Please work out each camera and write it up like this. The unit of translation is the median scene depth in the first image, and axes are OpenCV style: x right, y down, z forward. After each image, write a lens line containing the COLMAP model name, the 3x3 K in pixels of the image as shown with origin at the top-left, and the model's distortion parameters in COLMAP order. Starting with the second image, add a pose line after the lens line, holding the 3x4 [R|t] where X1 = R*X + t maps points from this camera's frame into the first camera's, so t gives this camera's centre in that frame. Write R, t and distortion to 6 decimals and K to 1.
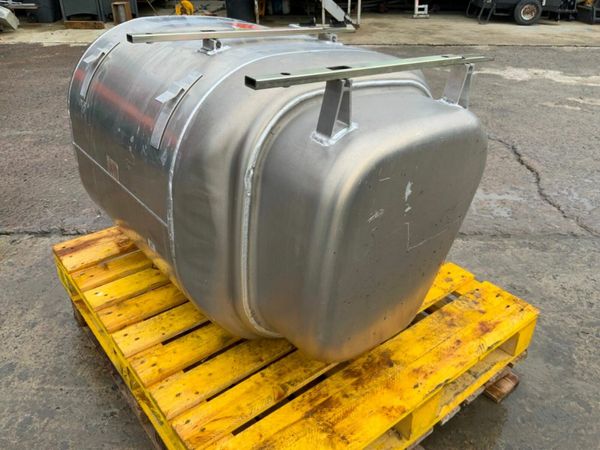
lens RADIAL K [[500.5, 0, 300.1], [0, 500.5, 226.9], [0, 0, 1]] dist [0.043010, -0.087632]
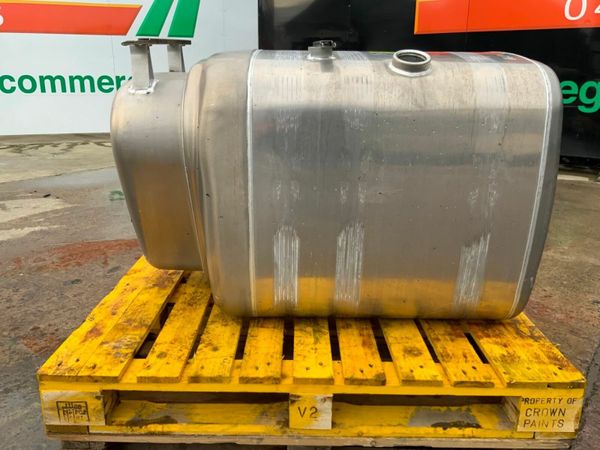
lens RADIAL K [[500.5, 0, 300.1], [0, 500.5, 226.9], [0, 0, 1]] dist [0.043010, -0.087632]
pose [[-0.626360, 0.205418, -0.751981, 0.877913], [-0.409815, 0.733820, 0.541812, -0.669743], [0.663117, 0.647543, -0.375452, 1.639768]]
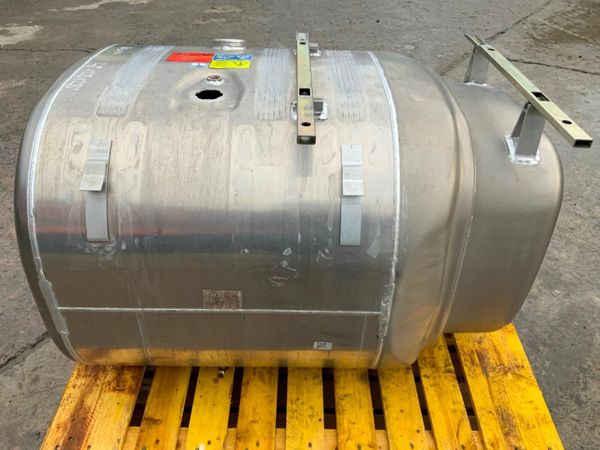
lens RADIAL K [[505.0, 0, 300.0], [0, 505.0, 225.0], [0, 0, 1]] dist [-0.004303, -0.011141]
pose [[0.624598, -0.489035, 0.608869, -0.732066], [0.380123, 0.871444, 0.309988, -0.419864], [-0.682190, 0.037827, 0.730195, 0.378026]]
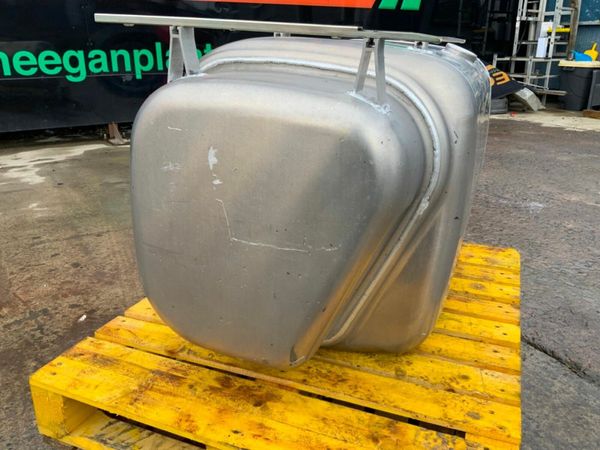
lens RADIAL K [[500.5, 0, 300.1], [0, 500.5, 226.9], [0, 0, 1]] dist [0.043010, -0.087632]
pose [[0.489358, 0.289286, -0.822704, 0.813294], [-0.437046, 0.897713, 0.055699, -0.061132], [0.754665, 0.332303, 0.565734, 0.500548]]
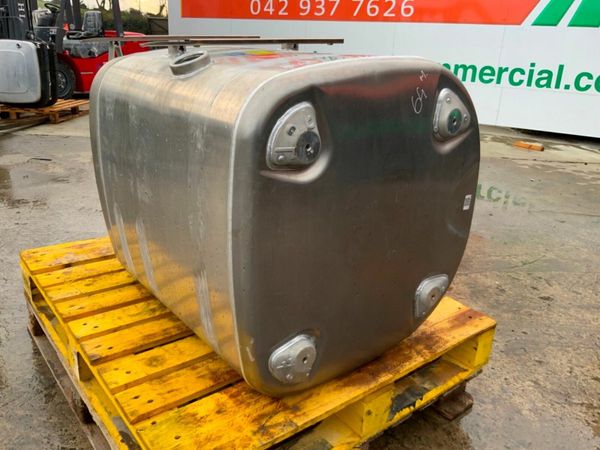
lens RADIAL K [[500.5, 0, 300.1], [0, 500.5, 226.9], [0, 0, 1]] dist [0.043010, -0.087632]
pose [[-0.997902, -0.059657, -0.025140, -0.180799], [-0.057622, 0.641514, 0.764944, -0.960443], [-0.029507, 0.764788, -0.643606, 1.985967]]
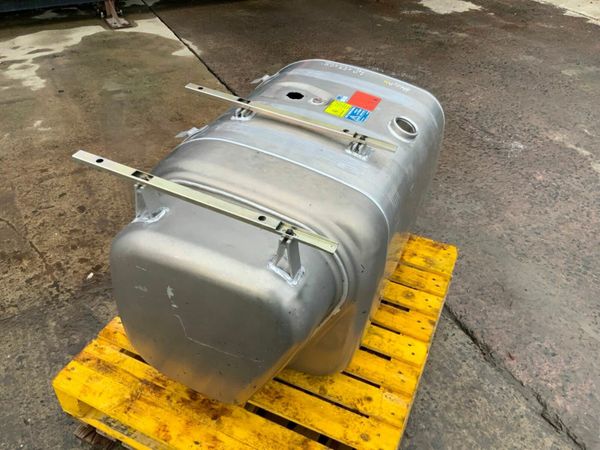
lens RADIAL K [[500.5, 0, 300.1], [0, 500.5, 226.9], [0, 0, 1]] dist [0.043010, -0.087632]
pose [[0.449861, 0.558164, -0.697193, 0.838585], [-0.474610, 0.810701, 0.342796, -0.576162], [0.756552, 0.176684, 0.629613, 0.350359]]
